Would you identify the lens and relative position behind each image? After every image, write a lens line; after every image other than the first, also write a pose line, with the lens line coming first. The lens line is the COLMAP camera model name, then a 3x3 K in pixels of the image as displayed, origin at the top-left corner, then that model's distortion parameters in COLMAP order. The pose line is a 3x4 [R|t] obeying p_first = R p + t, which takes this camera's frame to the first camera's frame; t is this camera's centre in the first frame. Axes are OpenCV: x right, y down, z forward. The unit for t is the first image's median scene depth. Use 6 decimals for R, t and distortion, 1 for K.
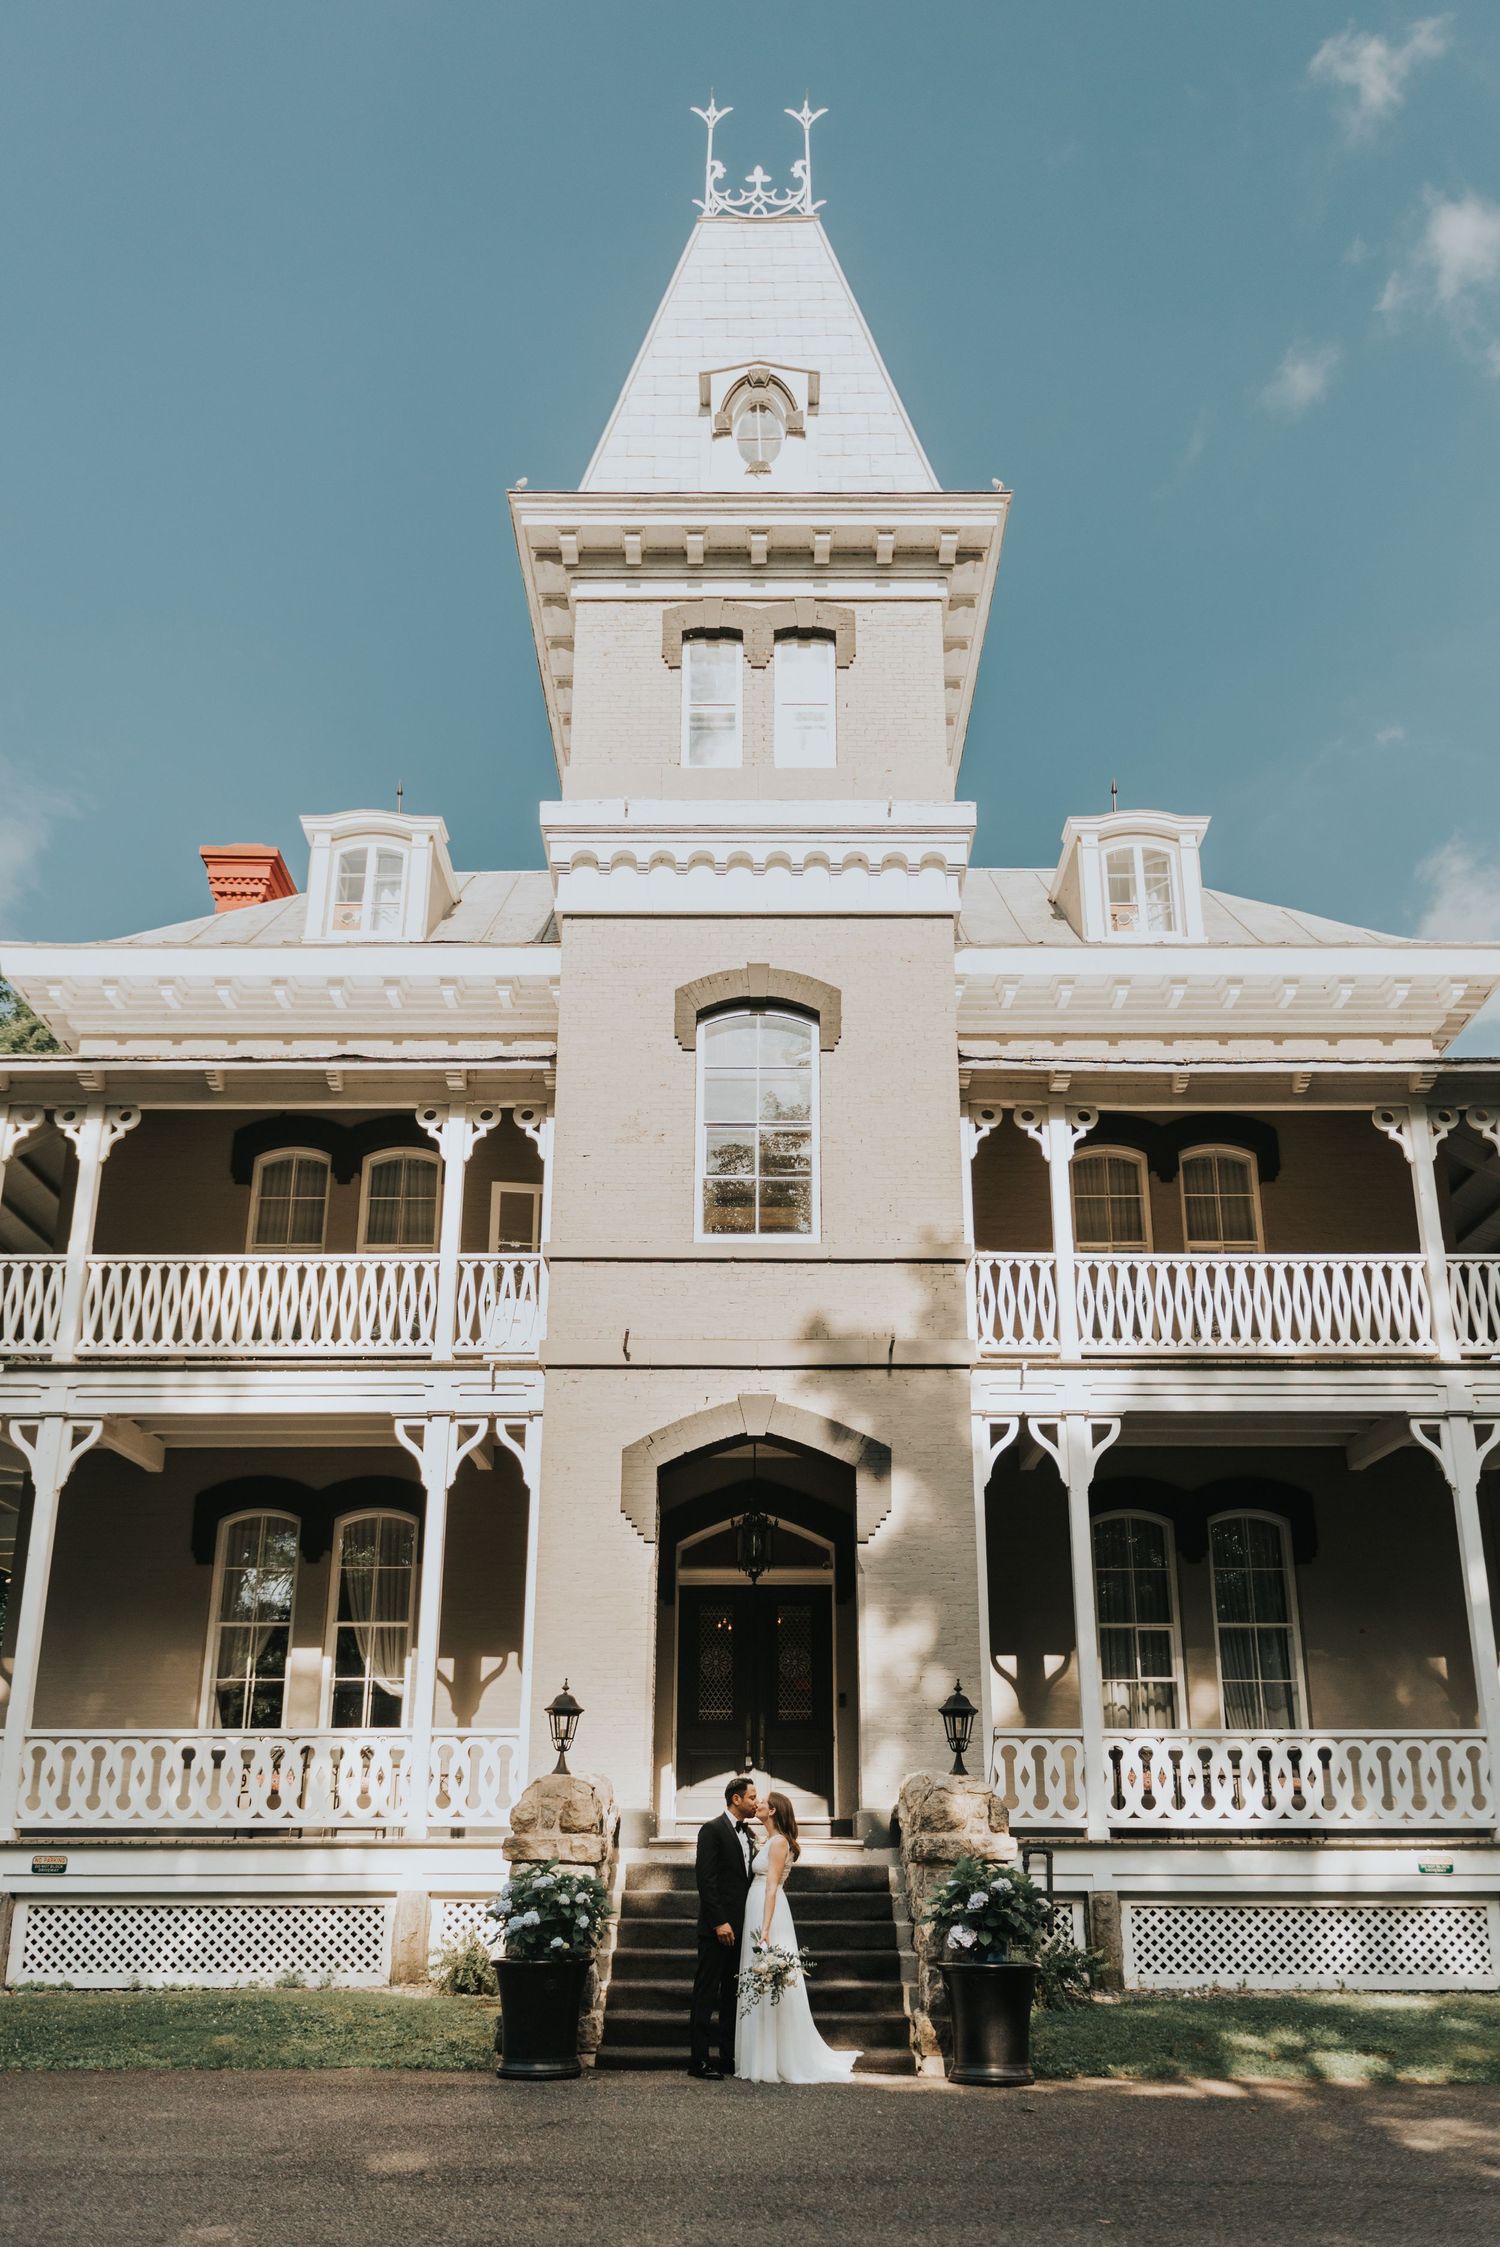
lens RADIAL K [[2559.1, 0, 750.0], [0, 2559.1, 1123.5], [0, 0, 1]] dist [0.007881, 0.021926]
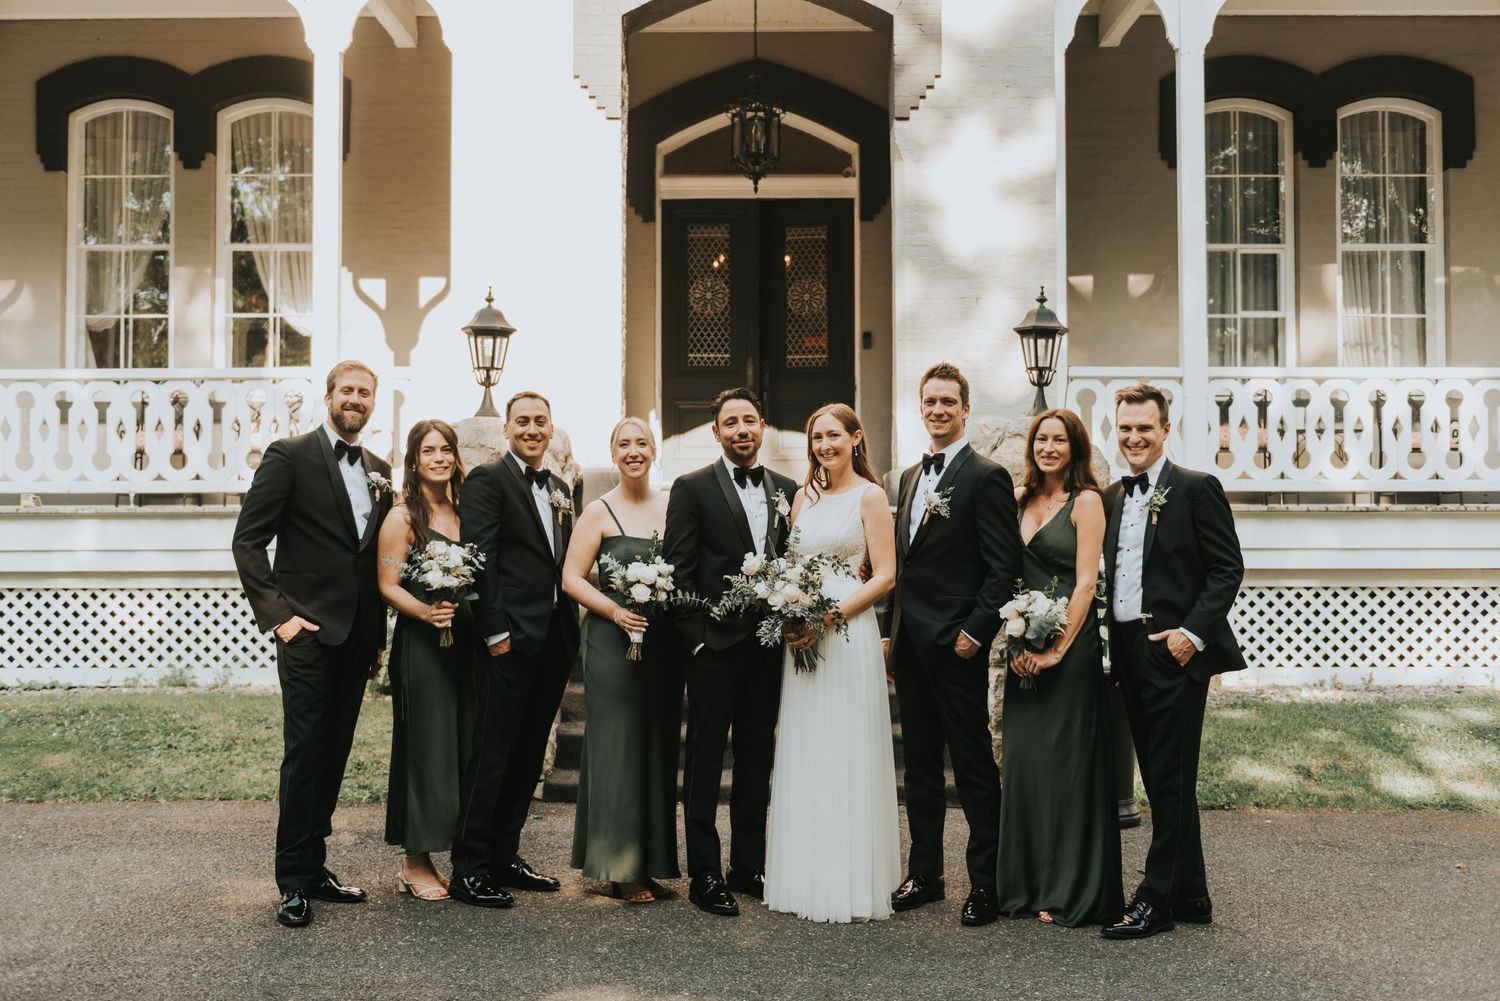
lens RADIAL K [[1533.1, 0, 750.0], [0, 1533.1, 500.5], [0, 0, 1]] dist [0.011885, 0.009112]
pose [[0.999979, -0.002183, -0.006147, 0.002524], [0.003679, 0.966903, 0.255117, 0.158709], [0.005387, -0.255134, 0.966891, 0.549268]]
